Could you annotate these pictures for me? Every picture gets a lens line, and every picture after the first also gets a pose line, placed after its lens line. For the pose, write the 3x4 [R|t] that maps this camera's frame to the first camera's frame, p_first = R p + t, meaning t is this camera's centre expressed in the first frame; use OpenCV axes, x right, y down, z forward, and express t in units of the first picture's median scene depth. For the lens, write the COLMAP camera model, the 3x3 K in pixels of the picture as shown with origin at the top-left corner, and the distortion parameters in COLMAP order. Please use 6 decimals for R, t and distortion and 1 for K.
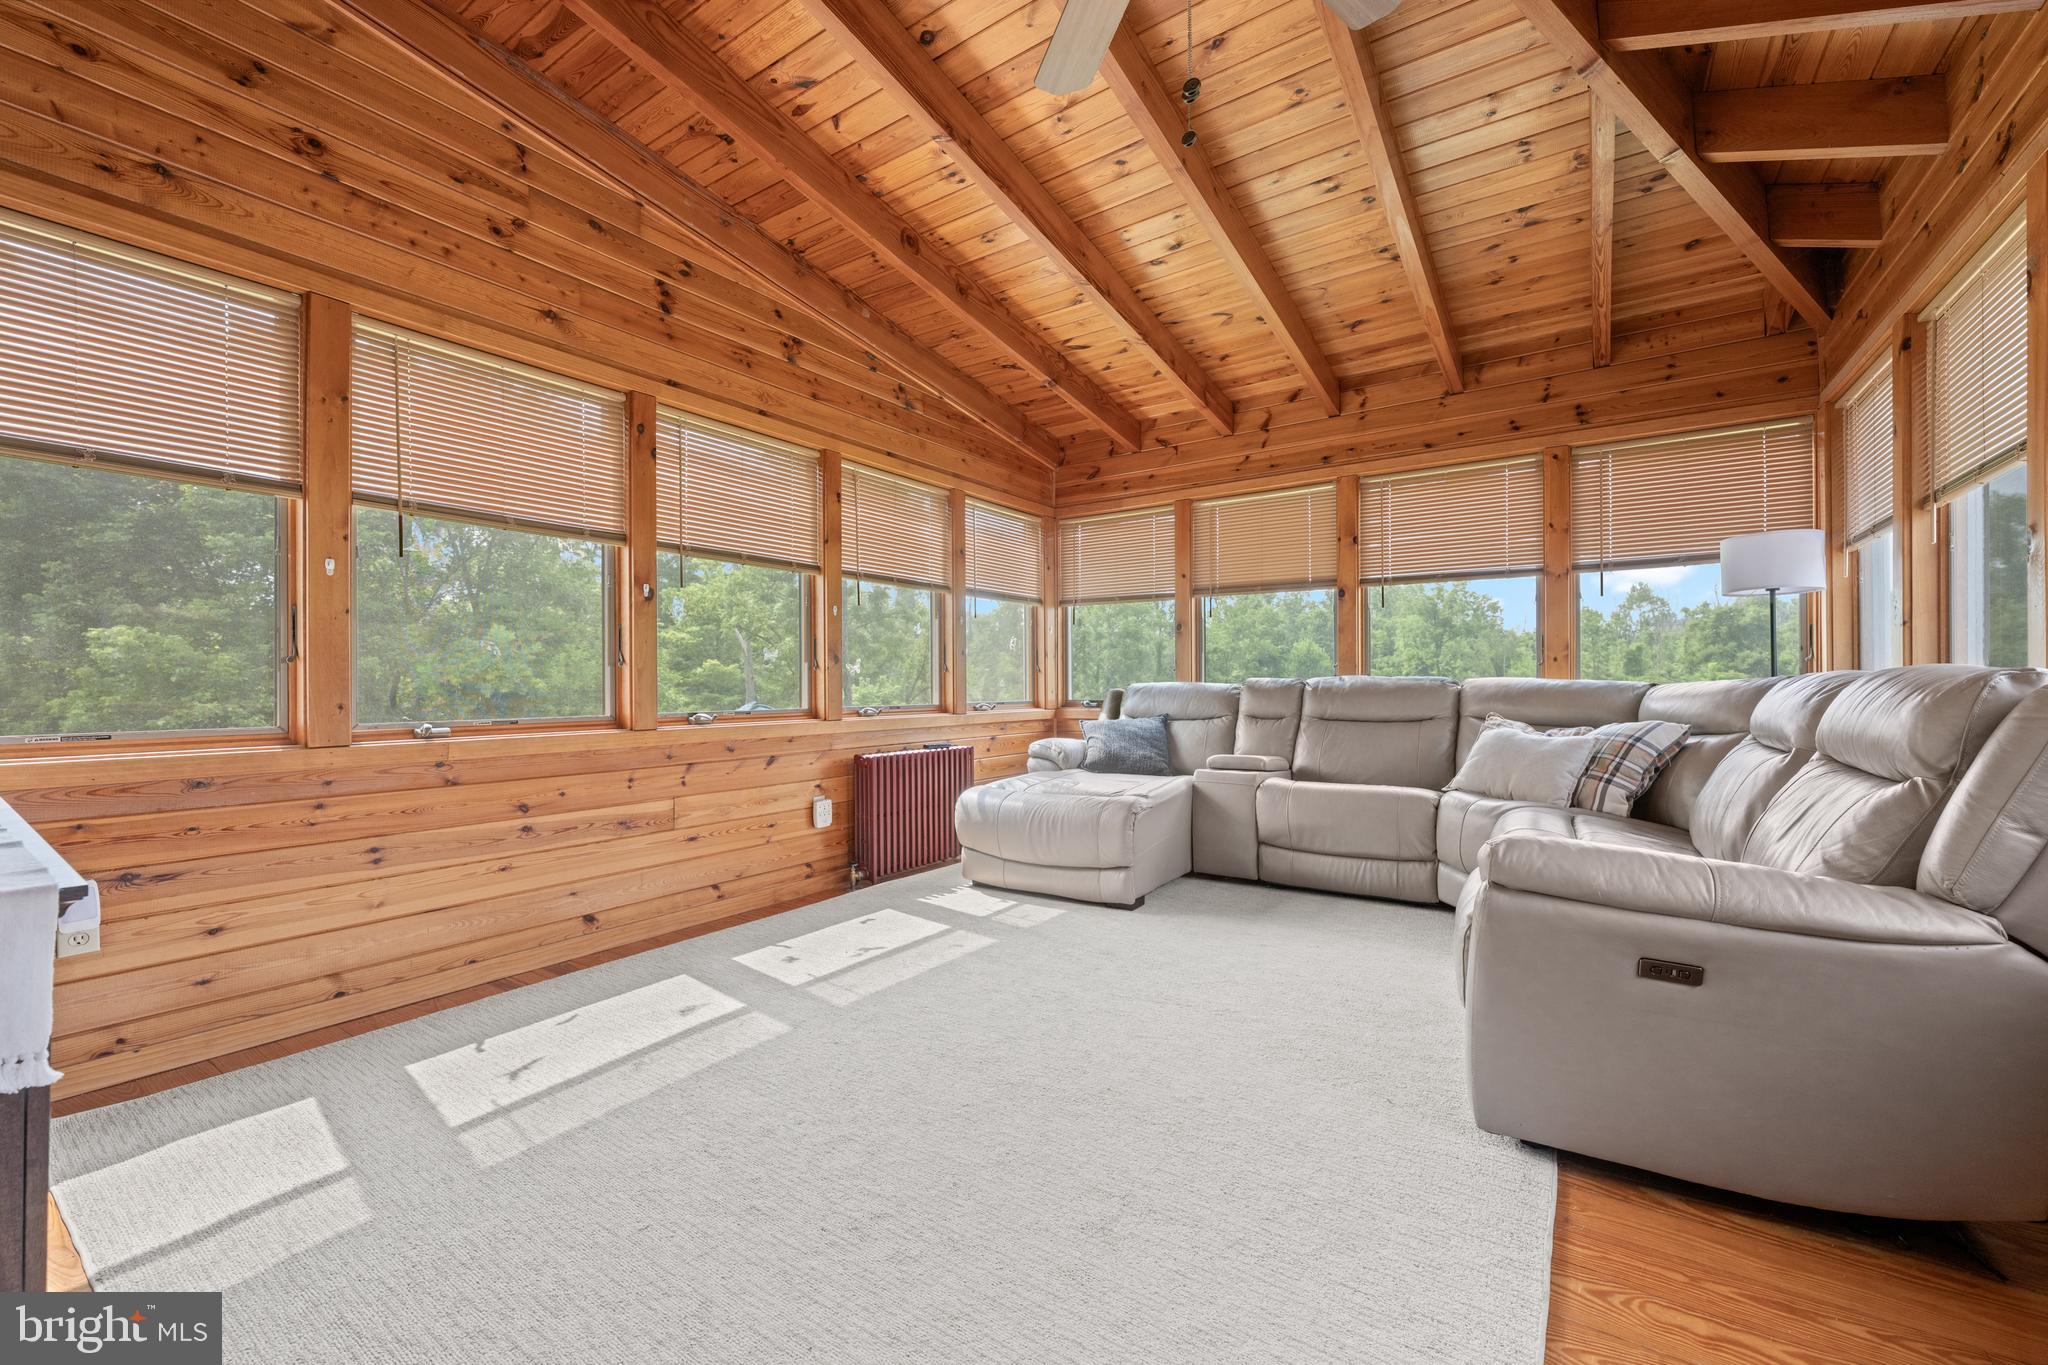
lens RADIAL K [[811.7, 0, 1022.2], [0, 811.7, 684.2], [0, 0, 1]] dist [-0.001216, 0.000331]
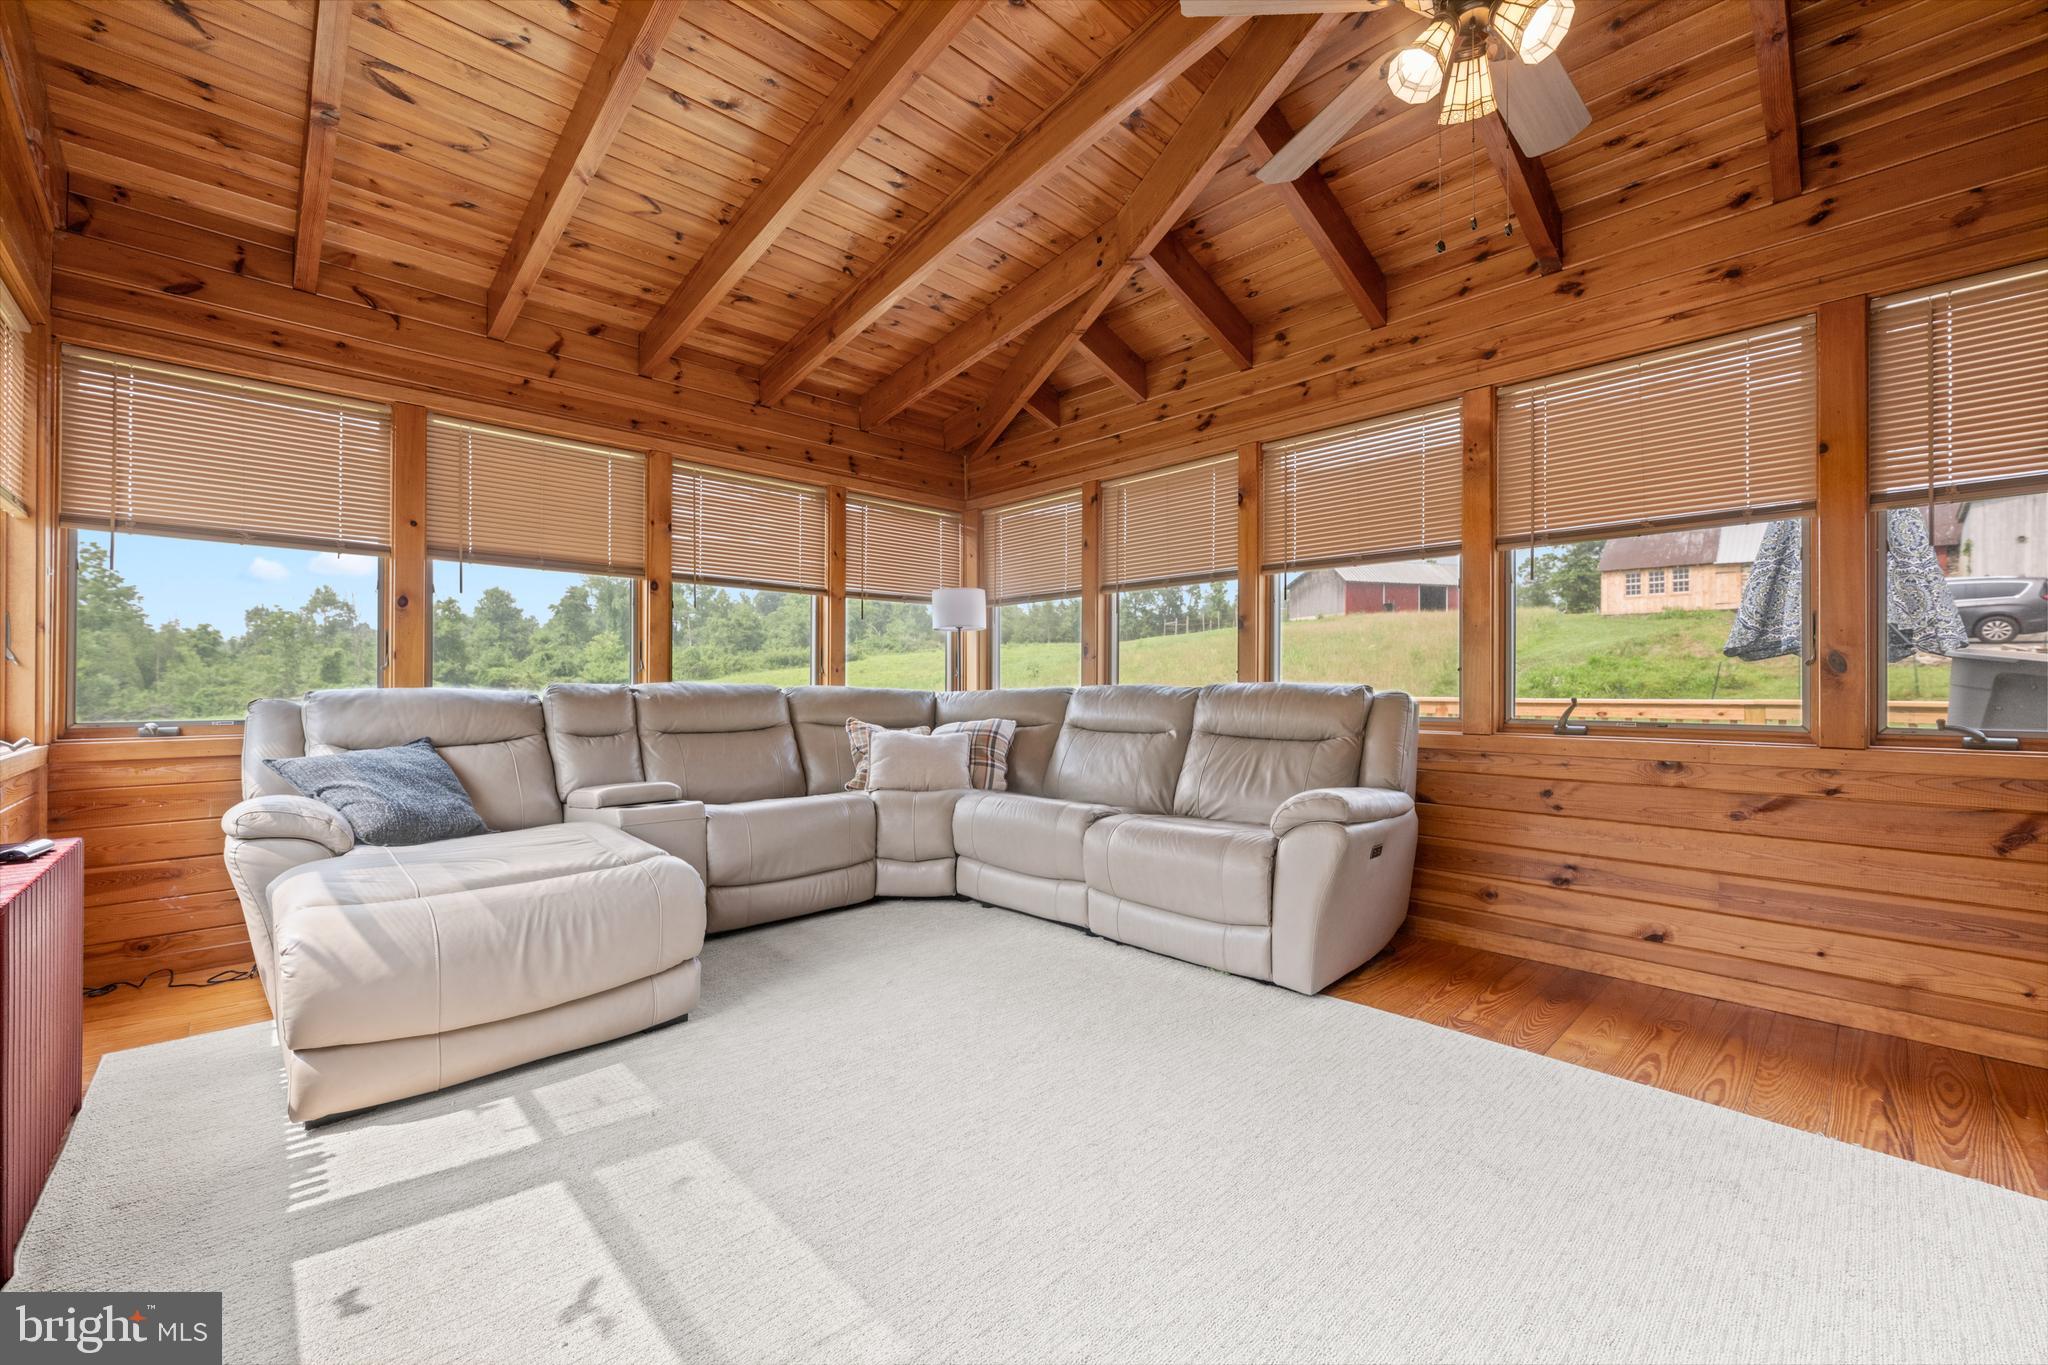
lens RADIAL K [[811.7, 0, 1018.6], [0, 811.7, 685.3], [0, 0, 1]] dist [-0.001216, 0.000331]
pose [[0.218617, 0.009122, 0.975768, -0.454733], [-0.001586, 0.999958, -0.008992, 0.000597], [-0.975809, 0.000418, 0.218623, 0.549013]]
